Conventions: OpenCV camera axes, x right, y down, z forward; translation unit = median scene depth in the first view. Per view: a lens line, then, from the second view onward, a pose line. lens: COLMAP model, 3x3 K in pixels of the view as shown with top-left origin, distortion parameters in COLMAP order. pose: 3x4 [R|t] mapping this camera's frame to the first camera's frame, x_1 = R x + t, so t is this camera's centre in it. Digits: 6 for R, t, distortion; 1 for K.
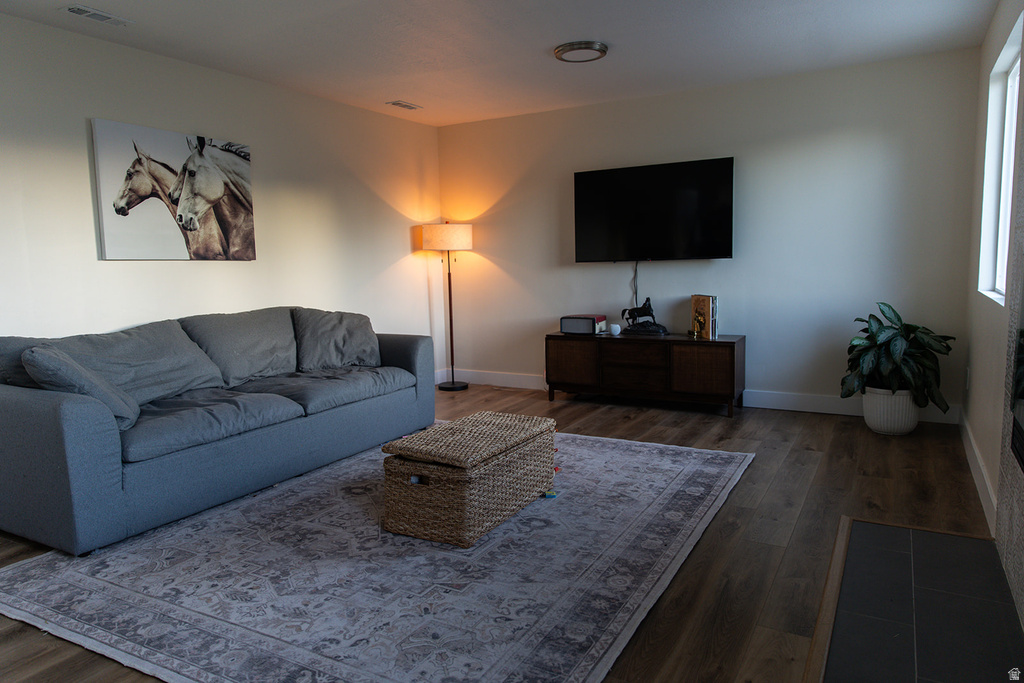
lens RADIAL K [[679.9, 0, 512.5], [0, 679.9, 337.4], [0, 0, 1]] dist [0.009501, -0.003080]
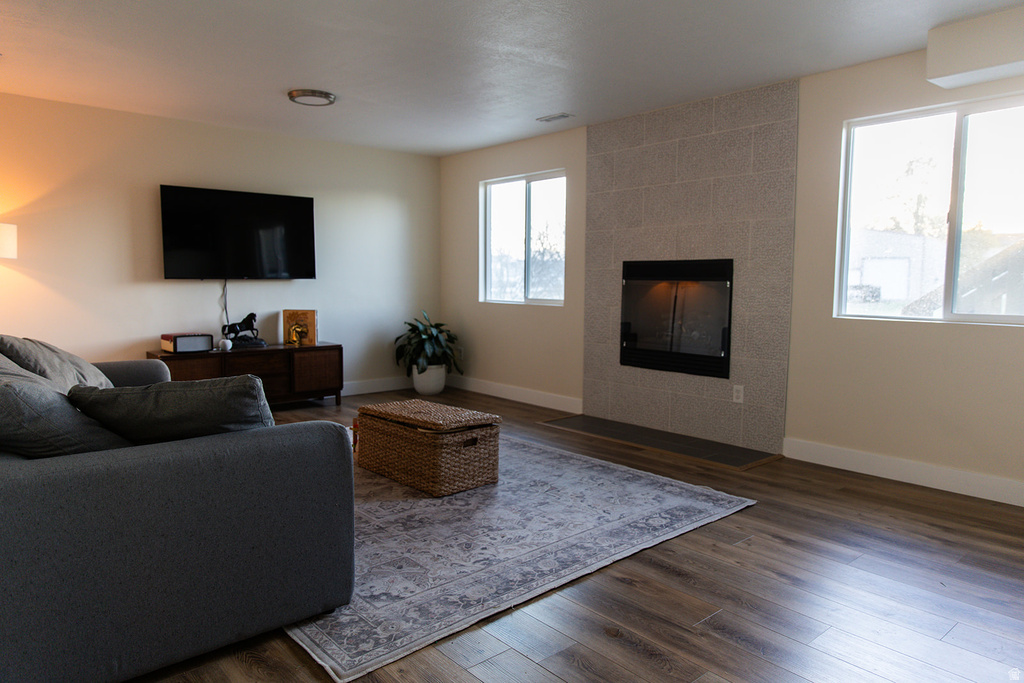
lens RADIAL K [[679.9, 0, 509.3], [0, 679.9, 339.2], [0, 0, 1]] dist [0.009501, -0.003080]
pose [[0.326153, -0.056128, 0.943649, -0.977518], [0.093683, 0.995241, 0.026817, -0.010301], [-0.940663, 0.079658, 0.329859, 0.361458]]
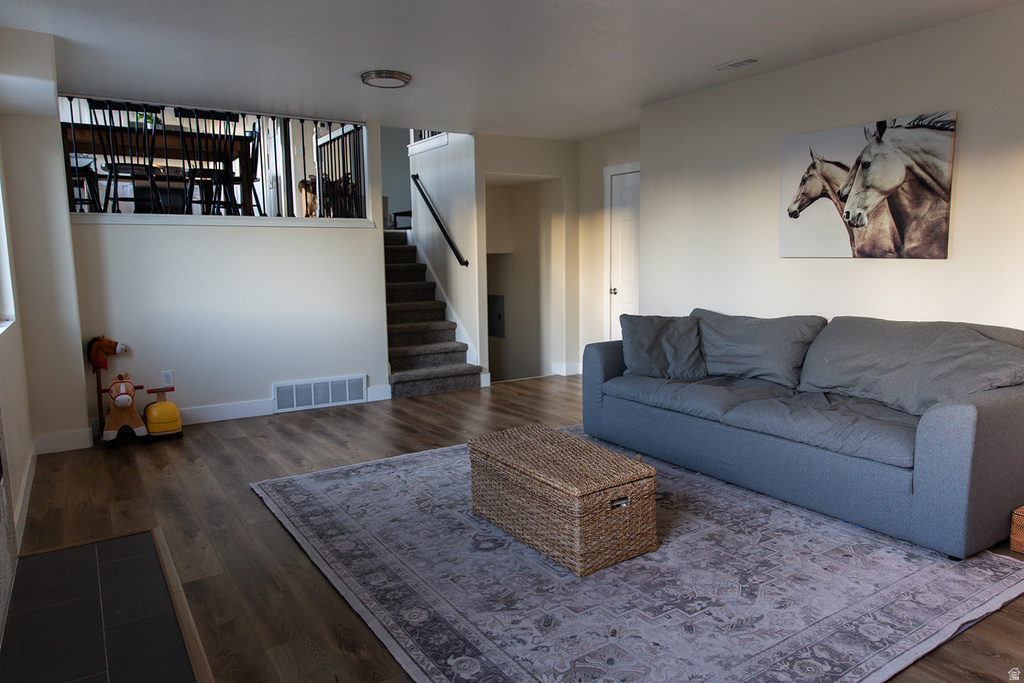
lens RADIAL K [[679.9, 0, 506.9], [0, 679.9, 337.3], [0, 0, 1]] dist [0.009501, -0.003080]
pose [[-0.467204, 0.135051, -0.873774, 0.664694], [-0.073982, 0.978828, 0.190846, -0.166300], [0.881049, 0.153808, -0.447321, 1.119054]]
